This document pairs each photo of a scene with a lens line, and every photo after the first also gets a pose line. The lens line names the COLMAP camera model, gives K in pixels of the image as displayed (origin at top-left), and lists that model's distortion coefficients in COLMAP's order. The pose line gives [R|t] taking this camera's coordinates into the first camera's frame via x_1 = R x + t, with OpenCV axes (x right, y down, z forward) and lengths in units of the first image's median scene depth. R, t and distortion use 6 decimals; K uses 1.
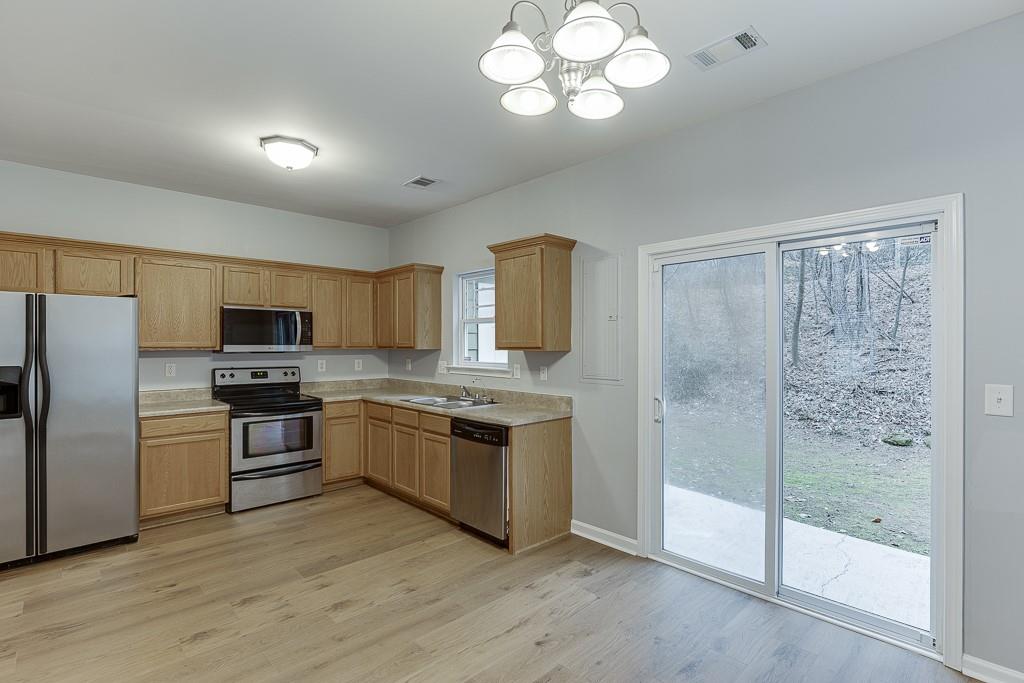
lens RADIAL K [[483.2, 0, 519.6], [0, 483.2, 343.1], [0, 0, 1]] dist [-0.009392, 0.000571]
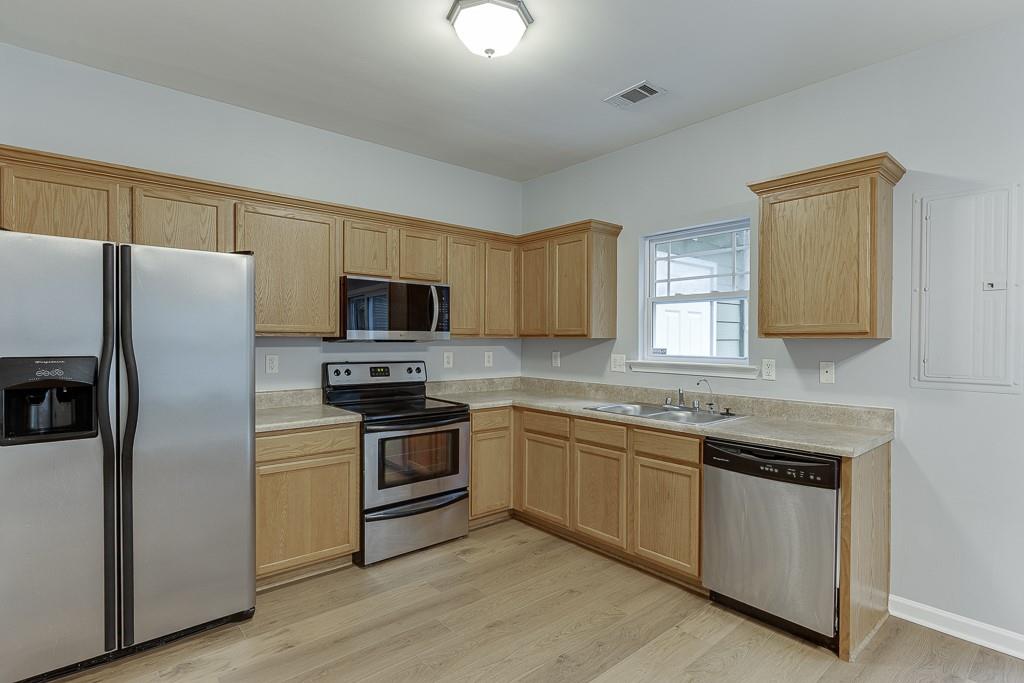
lens RADIAL K [[511.4, 0, 519.5], [0, 511.4, 342.9], [0, 0, 1]] dist [-0.009609, 0.001009]
pose [[0.998908, 0.005334, -0.046410, -0.352709], [-0.004944, 0.999951, 0.008528, 0.017311], [0.046454, -0.008289, 0.998886, 0.275270]]
